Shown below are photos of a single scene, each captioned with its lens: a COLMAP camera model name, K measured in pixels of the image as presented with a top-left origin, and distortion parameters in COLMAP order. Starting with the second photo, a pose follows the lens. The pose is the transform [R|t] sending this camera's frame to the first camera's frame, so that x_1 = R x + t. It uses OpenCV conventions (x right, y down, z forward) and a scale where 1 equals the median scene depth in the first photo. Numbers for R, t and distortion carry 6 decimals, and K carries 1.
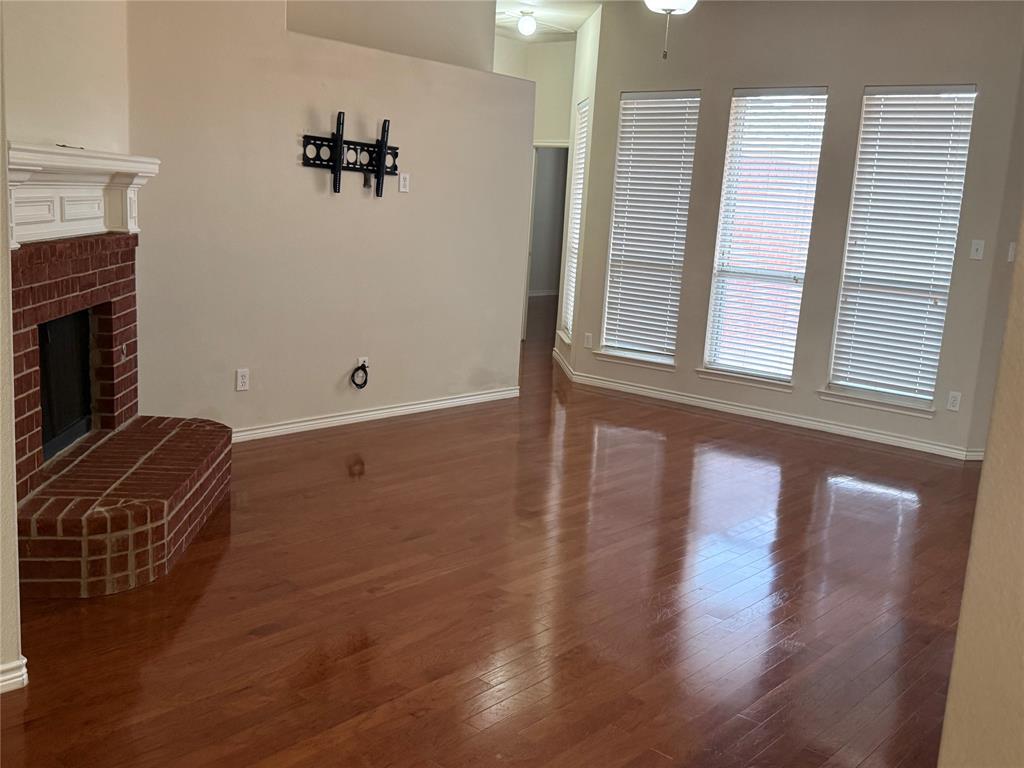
lens RADIAL K [[1016.5, 0, 508.1], [0, 1016.5, 404.3], [0, 0, 1]] dist [0.023838, 0.000000]
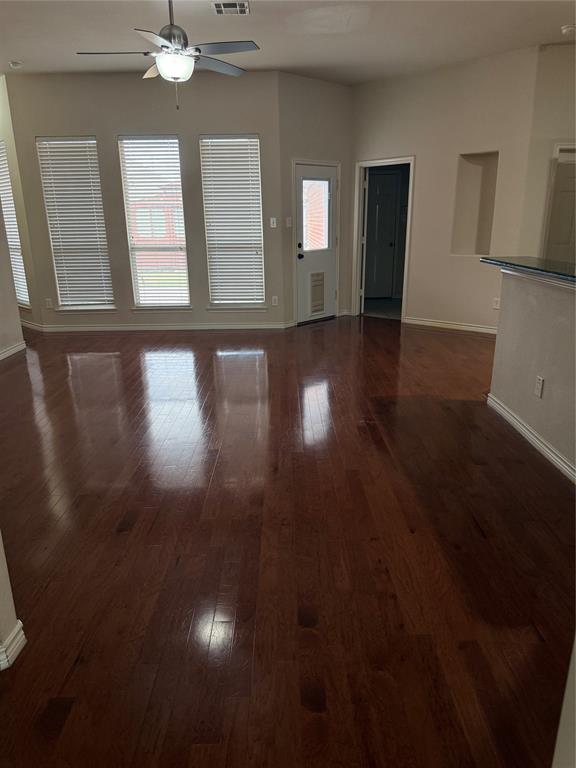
lens RADIAL K [[542.8, 0, 289.9], [0, 542.8, 391.5], [0, 0, 1]] dist [0.045596, -0.061210]
pose [[0.746060, -0.266453, 0.610244, -0.214350], [0.187692, 0.963438, 0.191205, -0.026271], [-0.638879, -0.028112, 0.768793, 0.127740]]
